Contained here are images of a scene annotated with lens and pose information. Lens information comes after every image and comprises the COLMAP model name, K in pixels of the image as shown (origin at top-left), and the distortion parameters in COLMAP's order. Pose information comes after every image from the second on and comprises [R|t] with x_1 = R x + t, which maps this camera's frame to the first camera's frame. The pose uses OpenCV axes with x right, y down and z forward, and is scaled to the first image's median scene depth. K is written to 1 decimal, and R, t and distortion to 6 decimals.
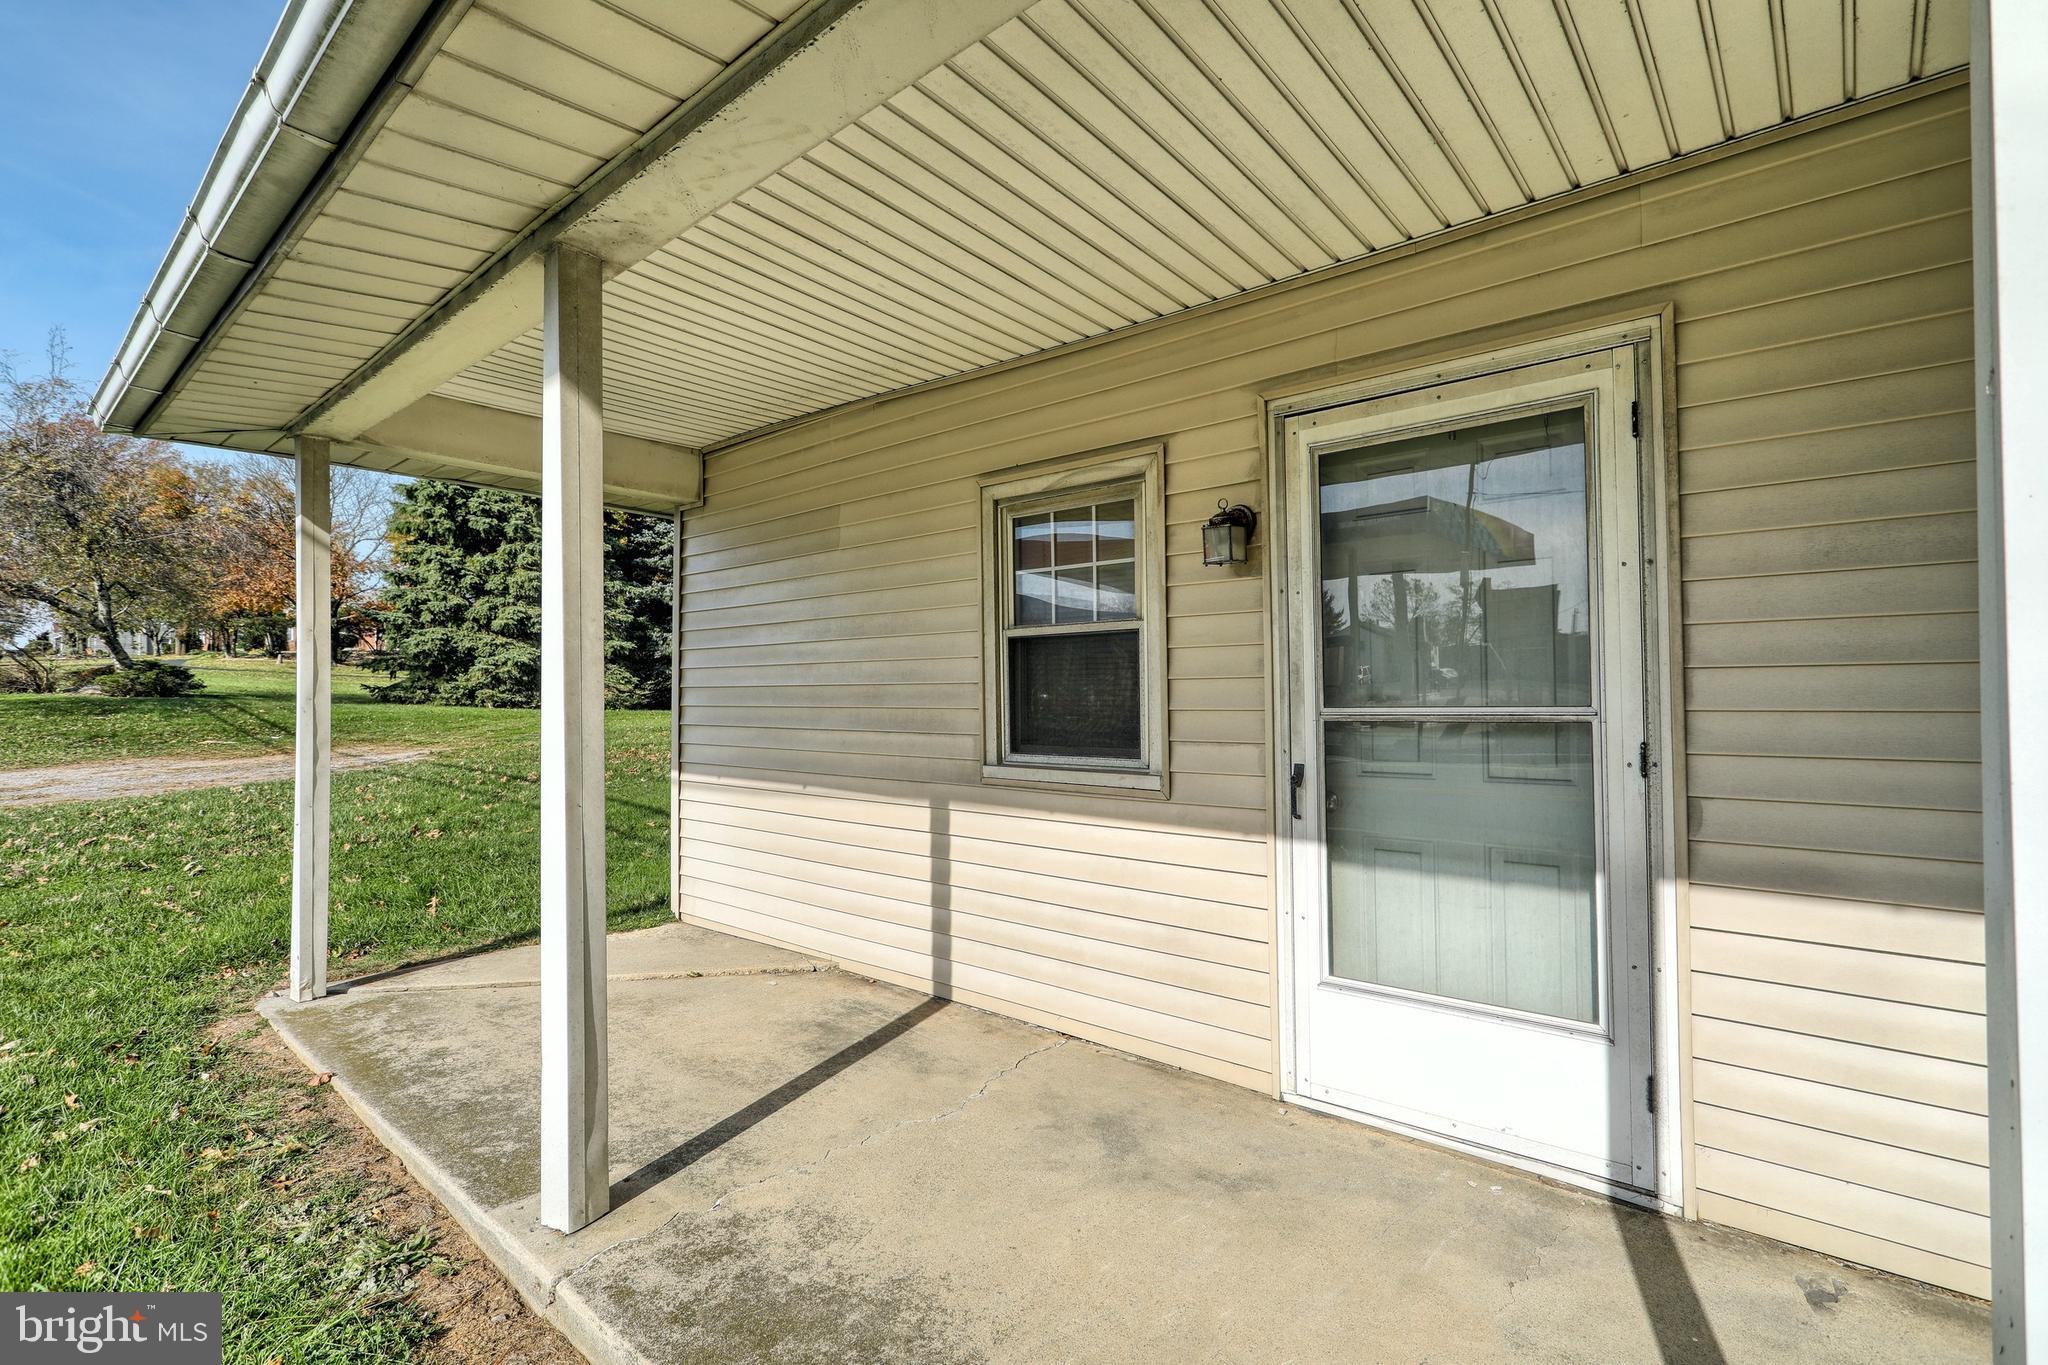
lens RADIAL K [[958.5, 0, 1042.0], [0, 958.5, 678.9], [0, 0, 1]] dist [-0.002476, -0.000370]
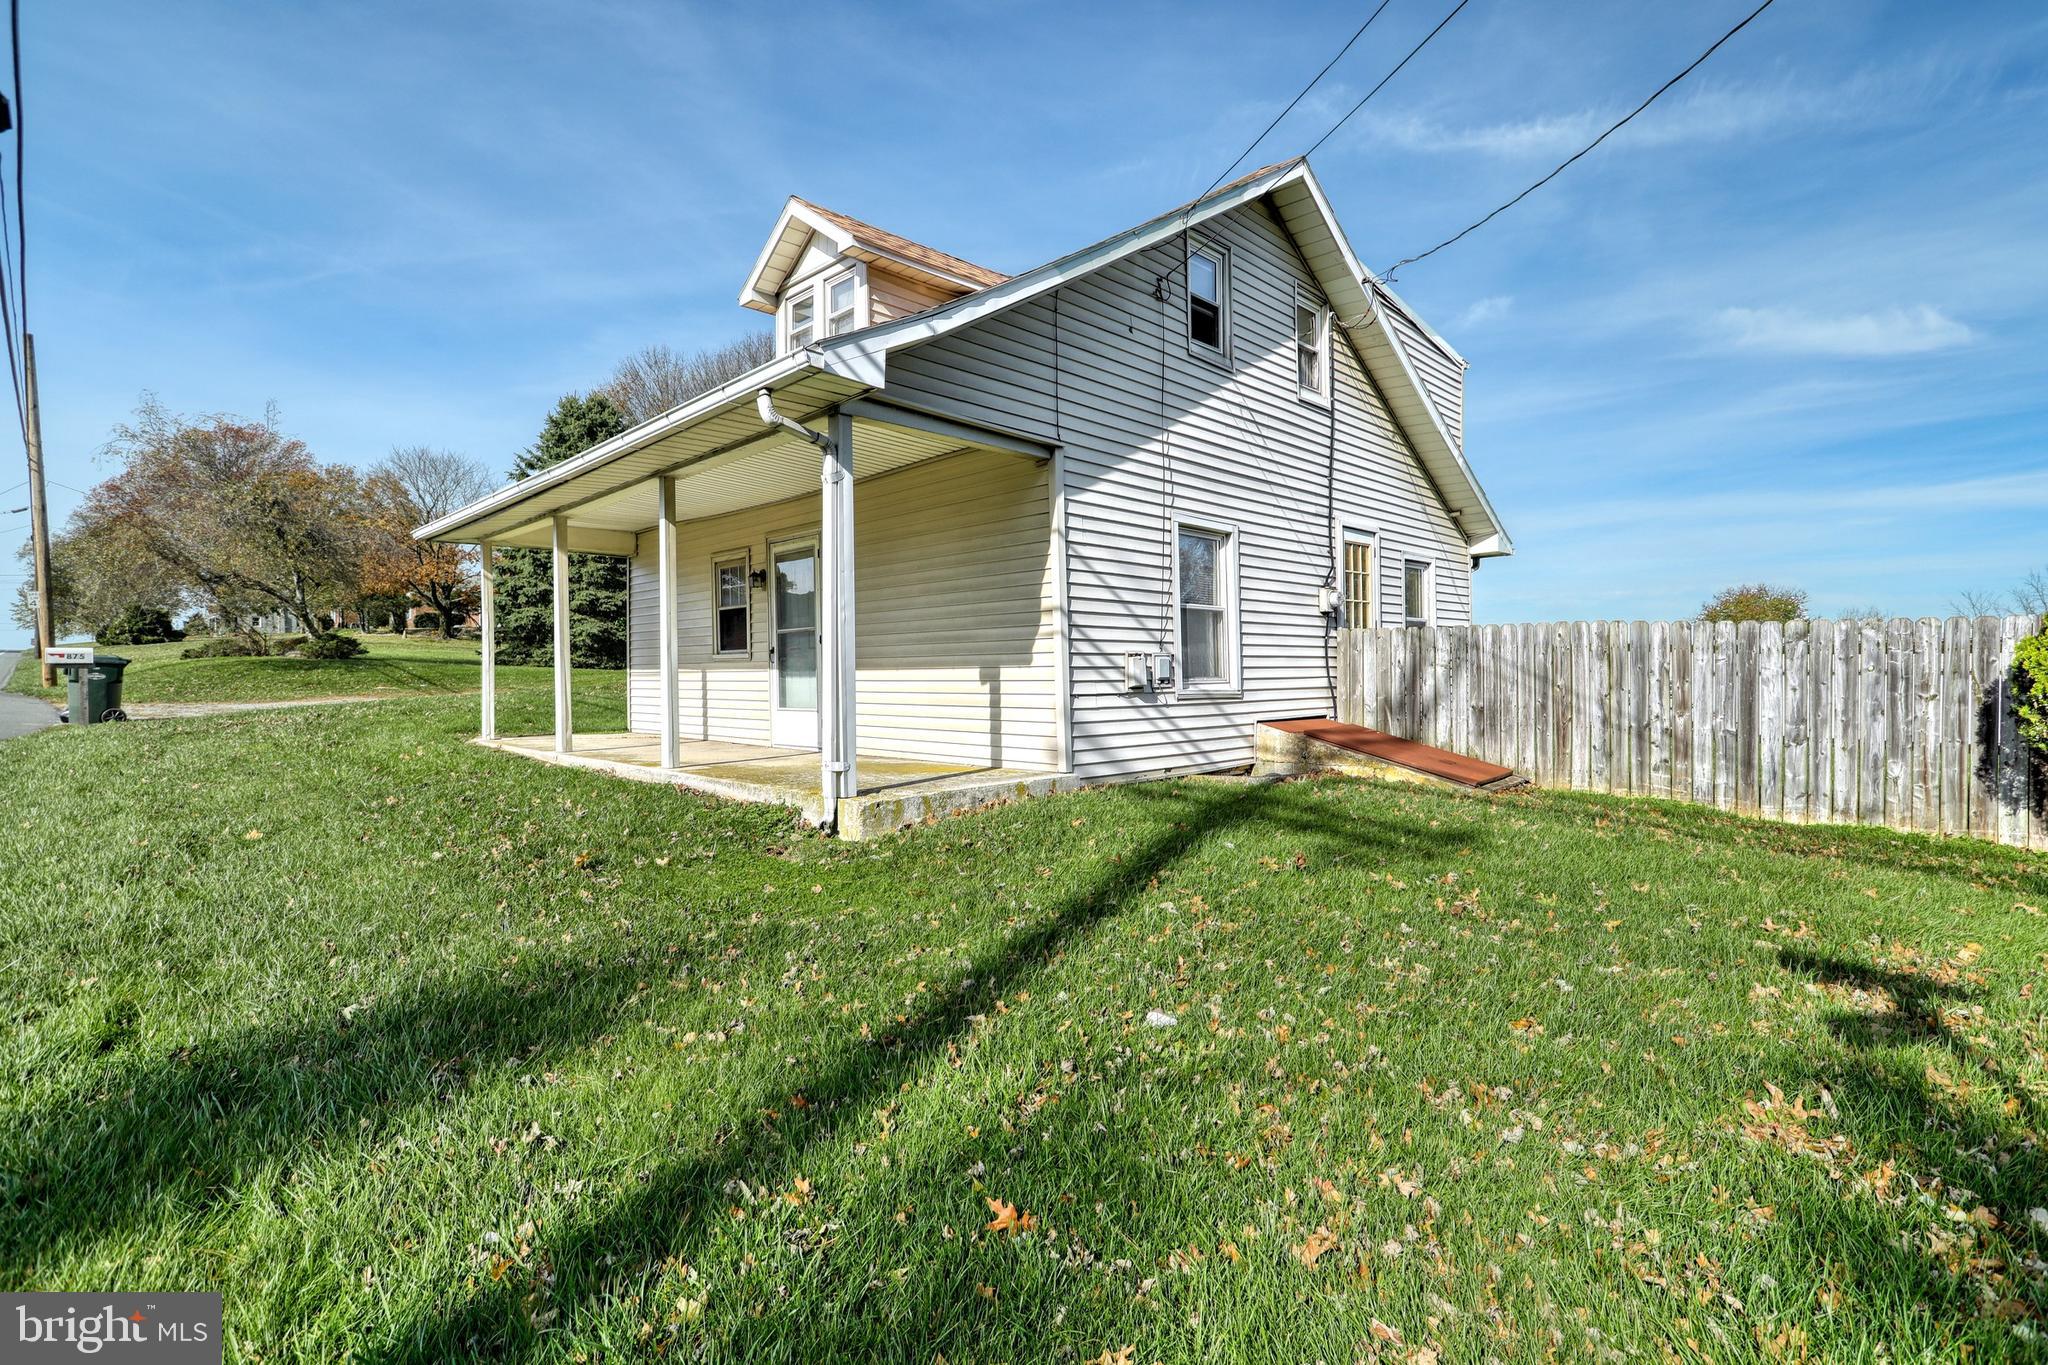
lens RADIAL K [[964.8, 0, 1024.0], [0, 964.8, 682.5], [0, 0, 1]] dist [0.008090, 0.000924]
pose [[0.995742, -0.001748, -0.092172, 1.298086], [0.004497, 0.999551, 0.029629, 0.103680], [0.092079, -0.029917, 0.995302, -2.059560]]
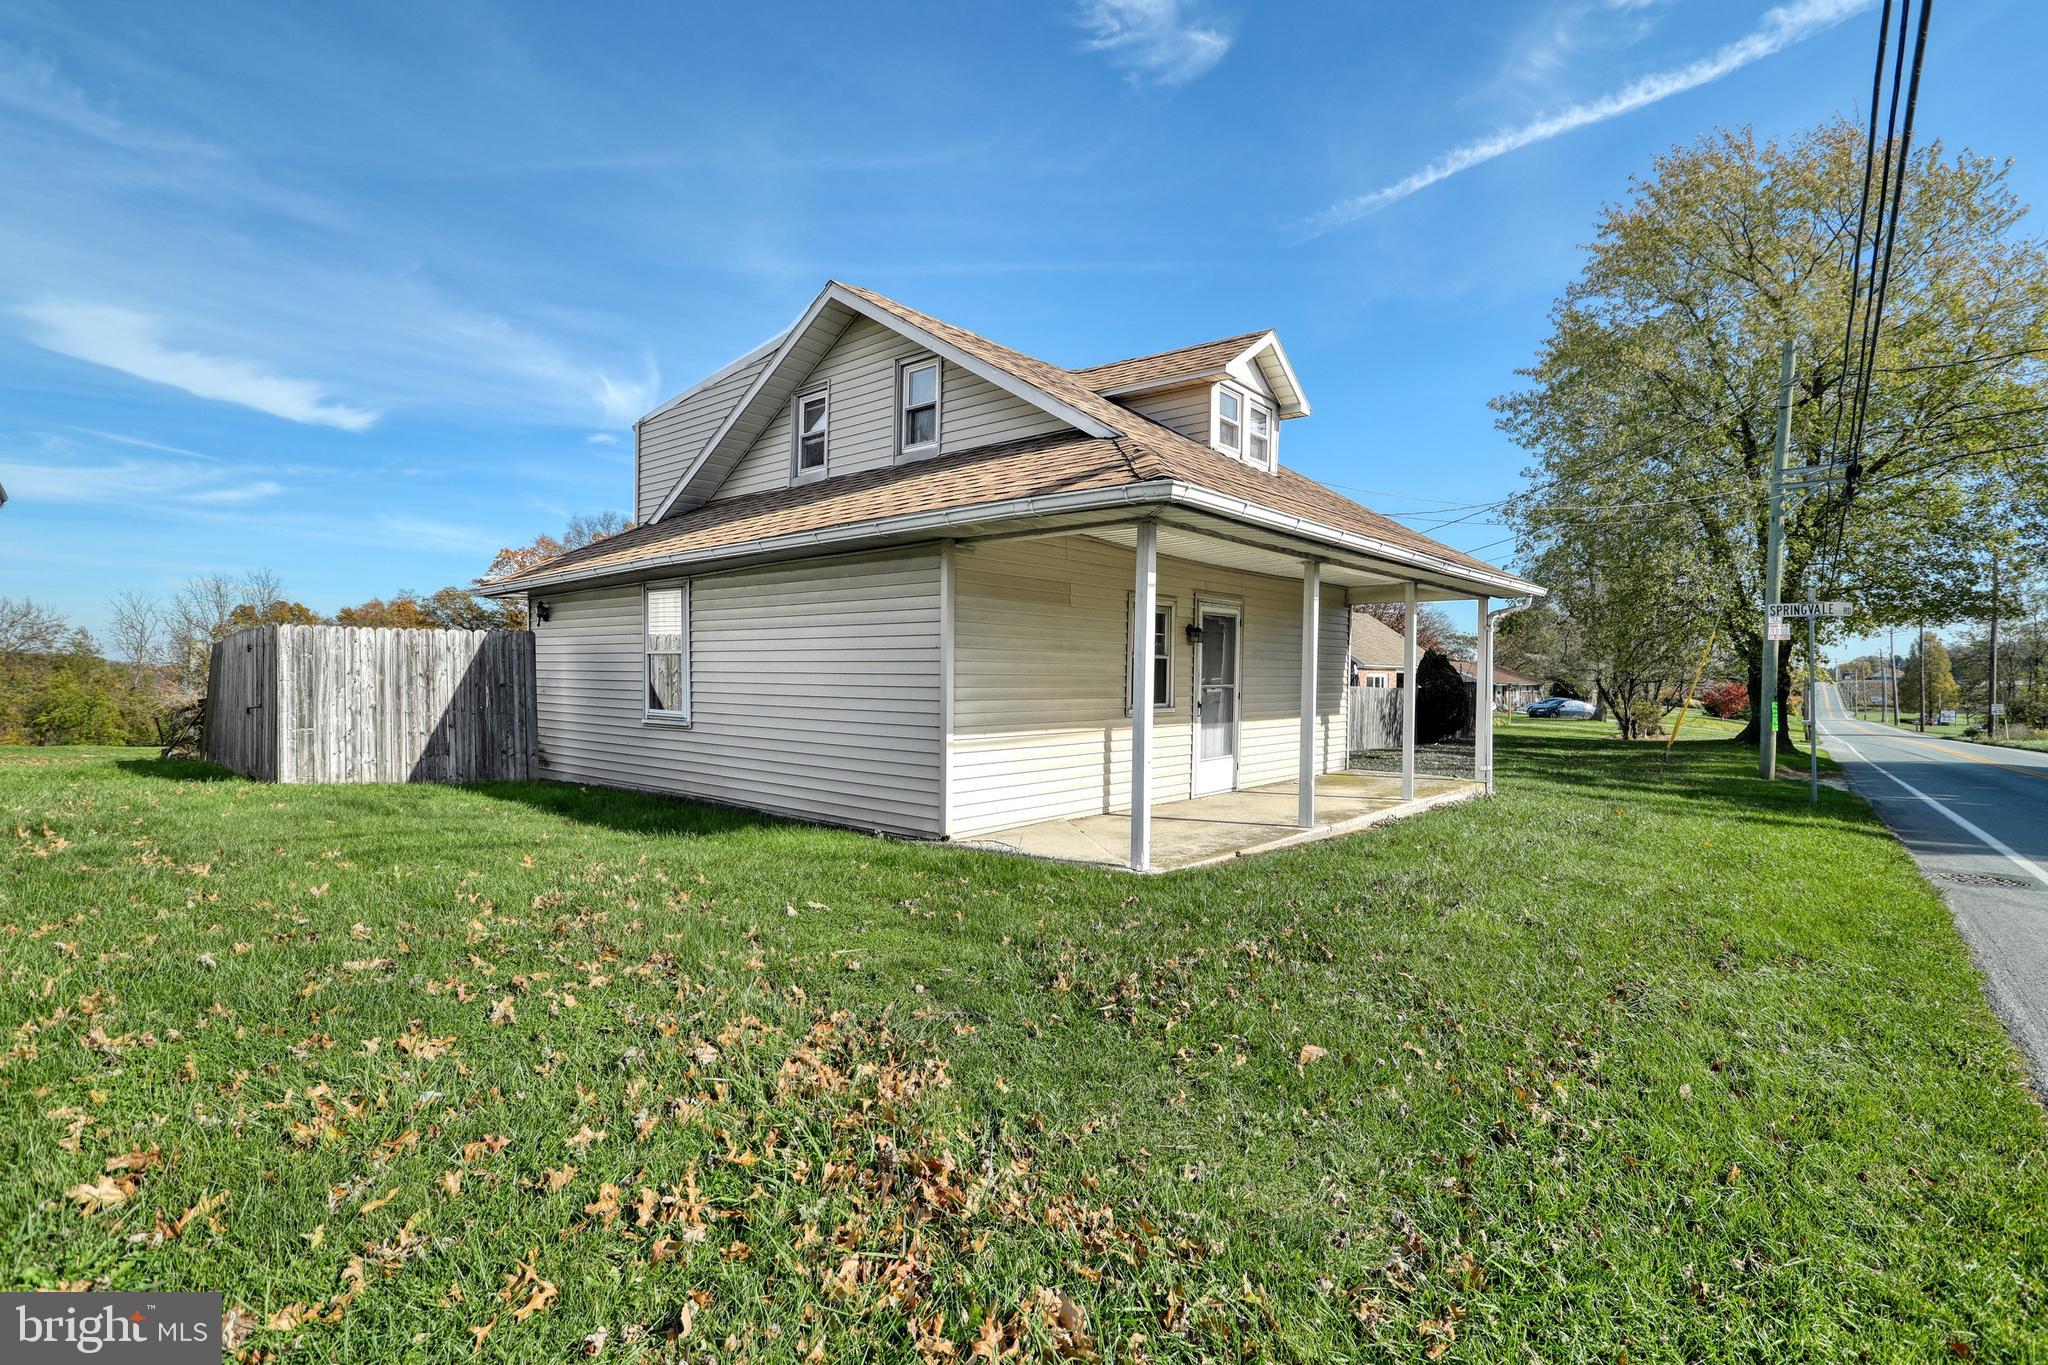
lens RADIAL K [[964.8, 0, 1024.0], [0, 964.8, 682.5], [0, 0, 1]] dist [0.008090, 0.000924]
pose [[-0.005968, -0.006565, 0.999961, -2.888975], [-0.032248, 0.999460, 0.006369, 0.015038], [-0.999462, -0.032209, -0.006176, 1.468047]]
